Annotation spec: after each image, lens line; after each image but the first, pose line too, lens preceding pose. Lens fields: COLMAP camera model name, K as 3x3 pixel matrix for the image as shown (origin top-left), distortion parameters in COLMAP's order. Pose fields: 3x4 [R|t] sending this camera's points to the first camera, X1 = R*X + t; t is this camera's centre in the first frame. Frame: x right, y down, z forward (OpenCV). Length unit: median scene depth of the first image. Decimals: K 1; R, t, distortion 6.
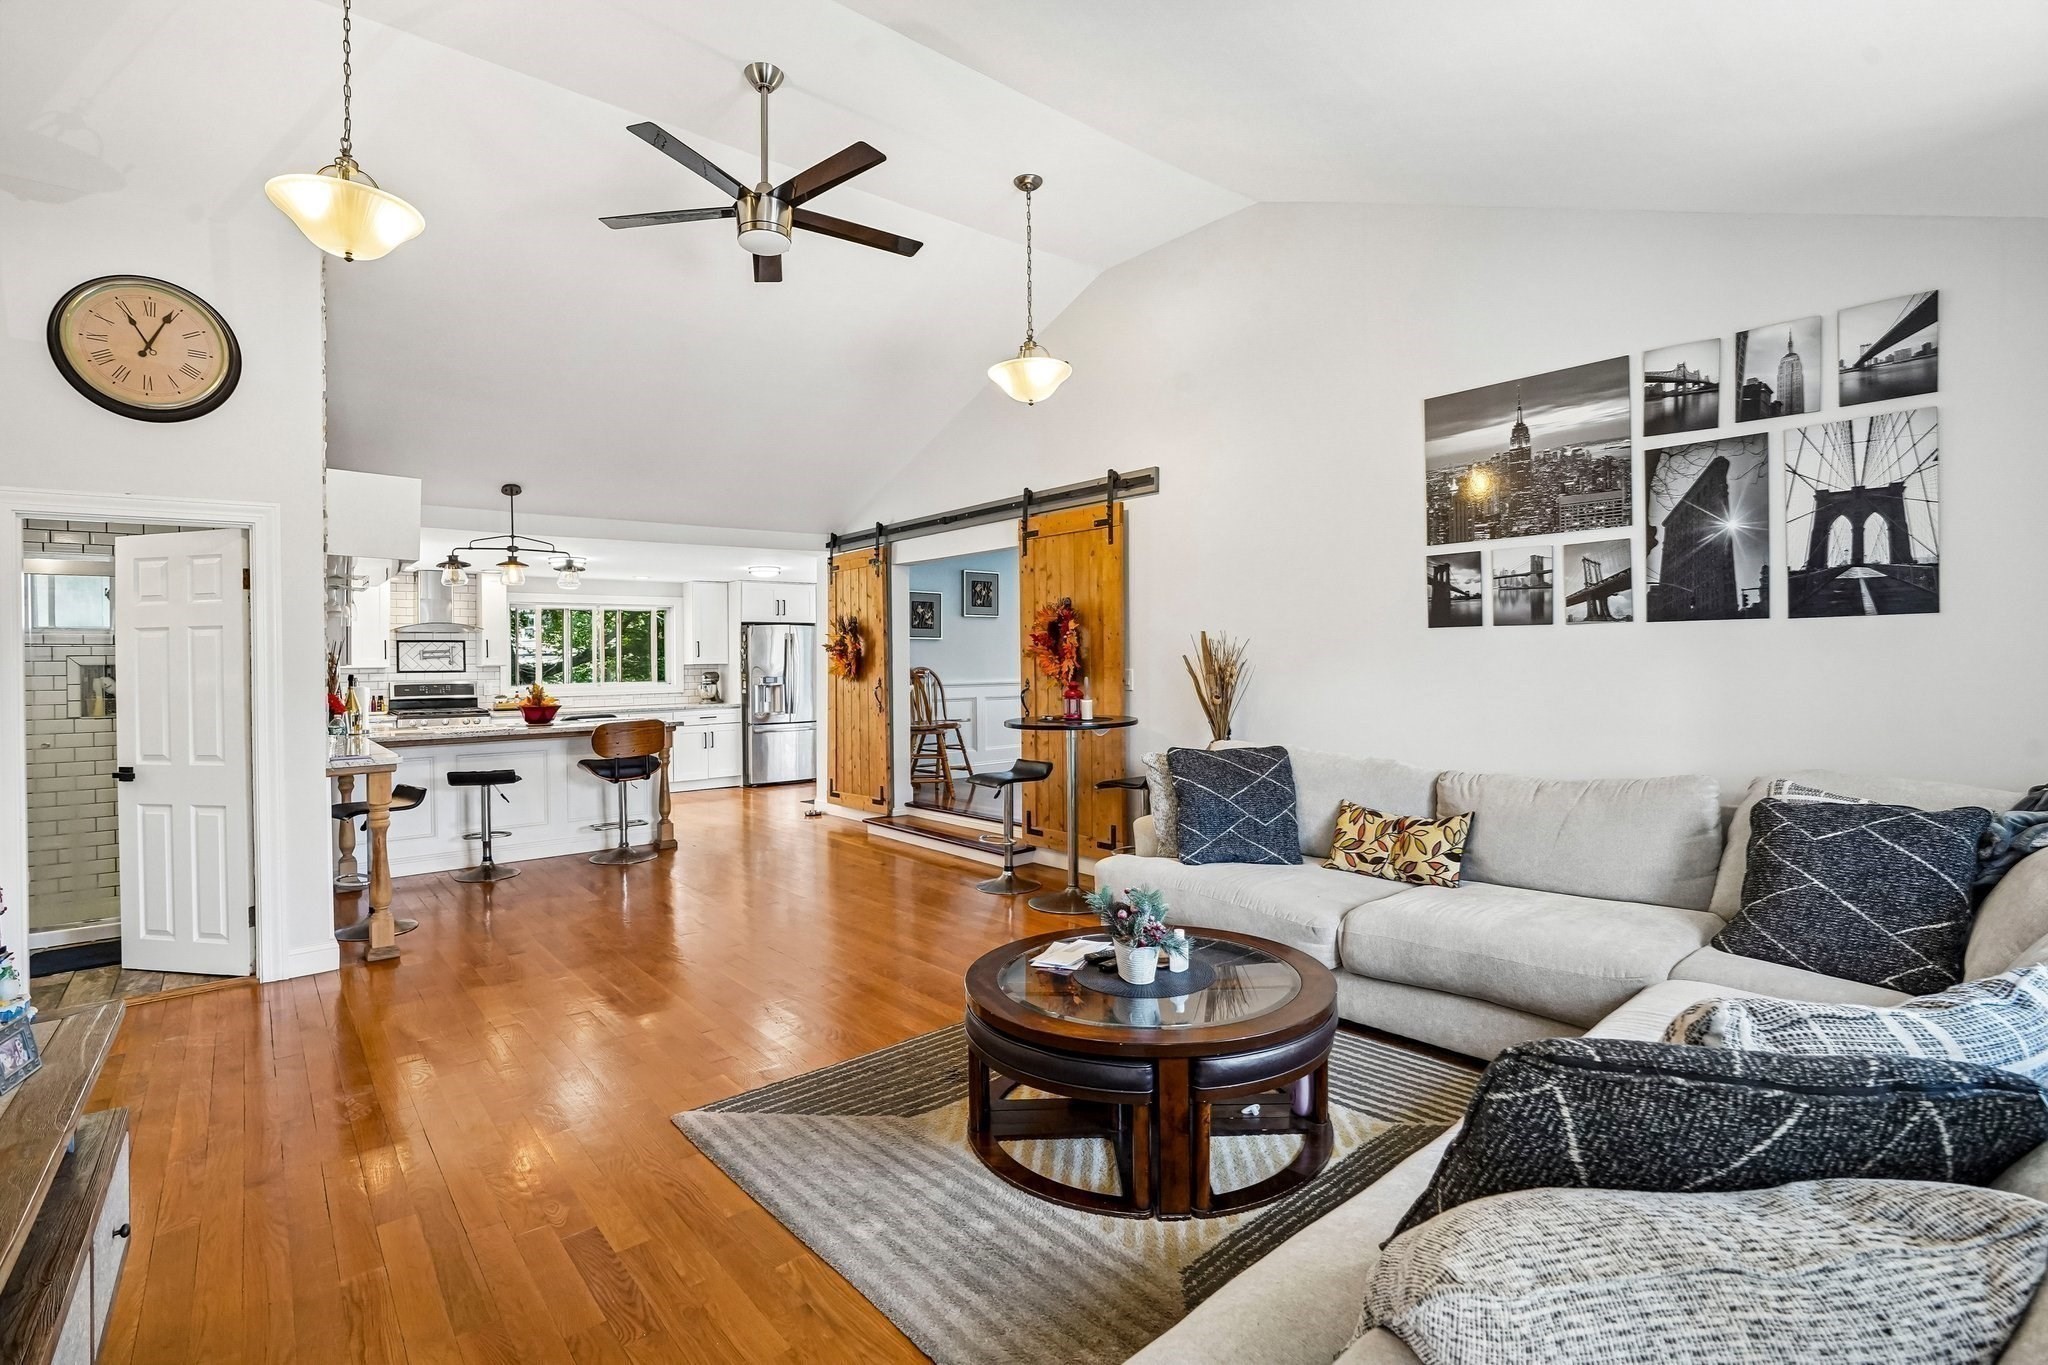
lens RADIAL K [[942.1, 0, 1022.0], [0, 942.1, 668.6], [0, 0, 1]] dist [-0.044747, 0.003150]
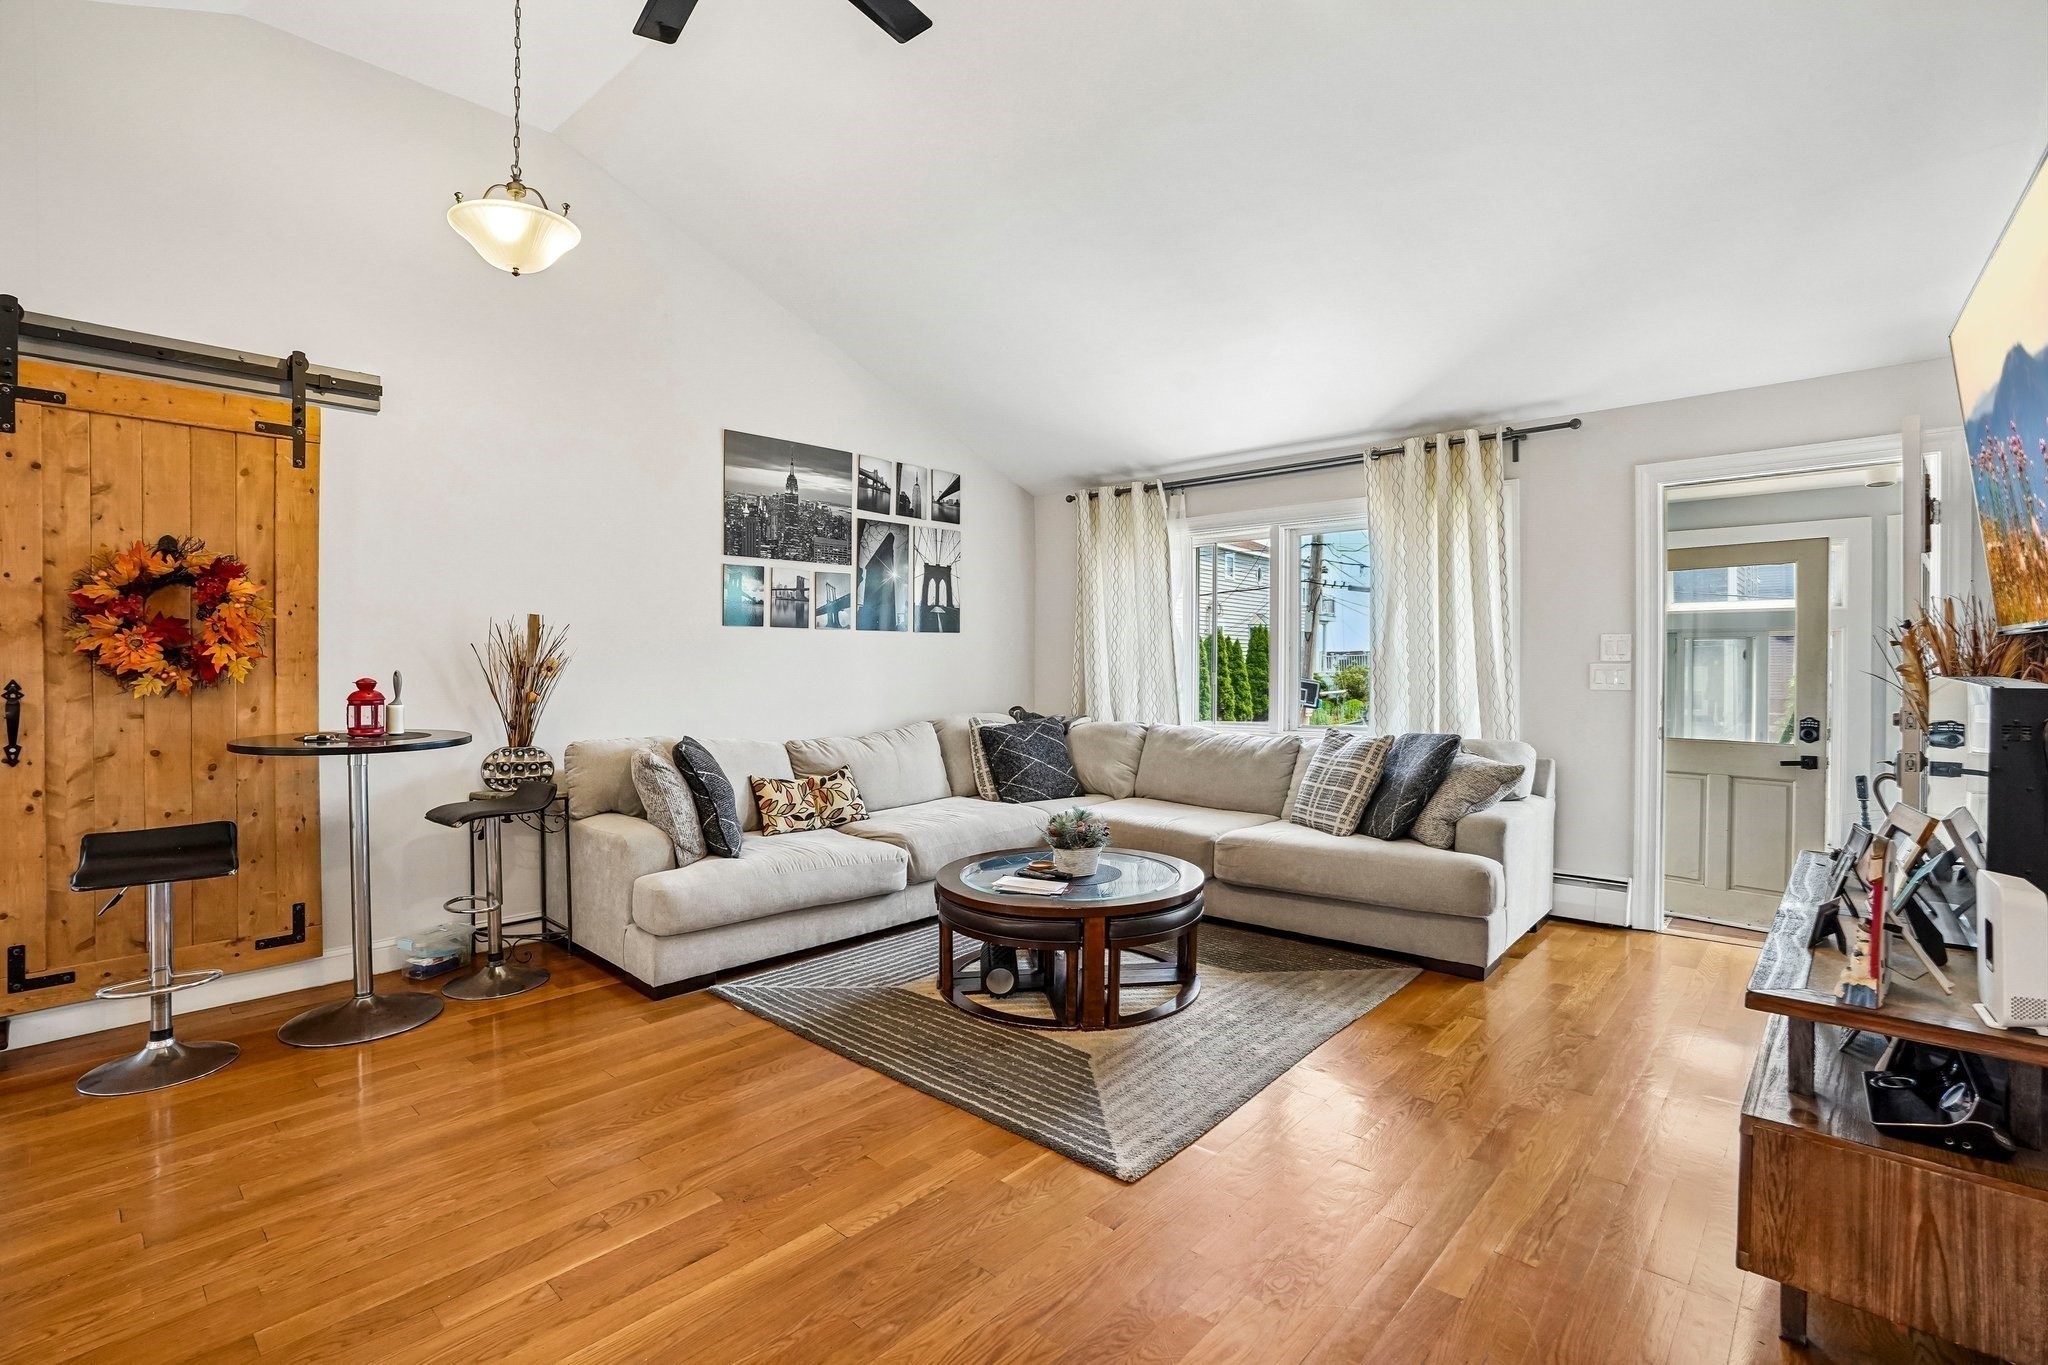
lens RADIAL K [[942.1, 0, 1025.0], [0, 942.1, 672.9], [0, 0, 1]] dist [-0.044747, 0.003150]
pose [[-0.113637, -0.002712, 0.993519, -0.903804], [0.011236, 0.999929, 0.004015, 0.017755], [-0.993459, 0.011619, -0.113599, 0.894595]]
